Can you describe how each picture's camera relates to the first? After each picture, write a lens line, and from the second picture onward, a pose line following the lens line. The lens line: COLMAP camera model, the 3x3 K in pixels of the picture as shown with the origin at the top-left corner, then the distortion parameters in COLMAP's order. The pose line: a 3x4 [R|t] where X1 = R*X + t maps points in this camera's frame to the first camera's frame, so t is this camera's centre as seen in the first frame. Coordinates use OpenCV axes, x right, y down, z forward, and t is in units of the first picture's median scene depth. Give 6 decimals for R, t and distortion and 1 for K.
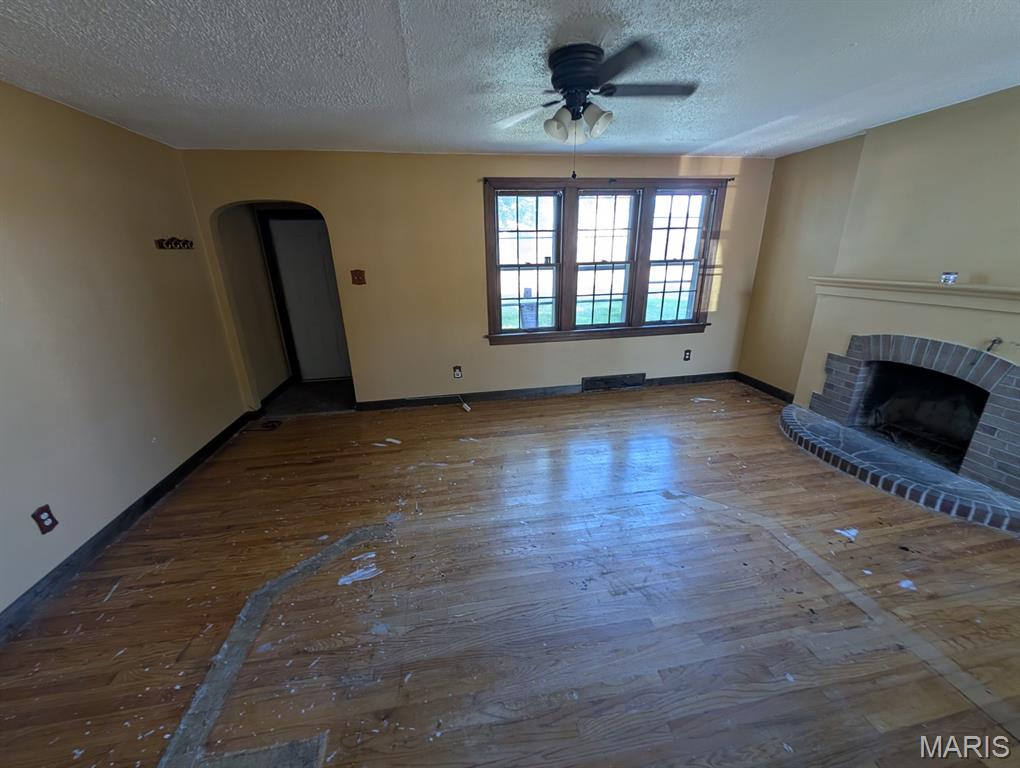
lens RADIAL K [[382.2, 0, 508.6], [0, 382.2, 382.0], [0, 0, 1]] dist [0.000814, -0.000413]
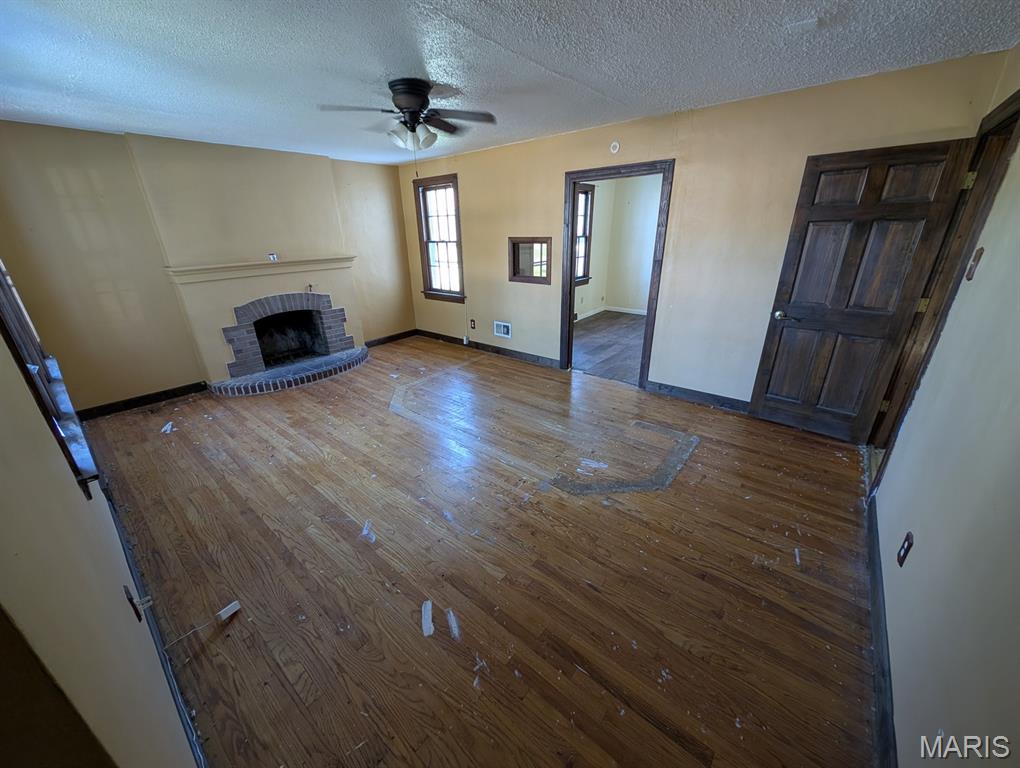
lens RADIAL K [[382.2, 0, 508.6], [0, 382.2, 382.0], [0, 0, 1]] dist [0.000814, -0.000413]
pose [[-0.646661, -0.250272, 0.720551, -0.716130], [0.277365, 0.802824, 0.527771, -0.354091], [-0.710562, 0.541144, -0.449738, 1.079144]]
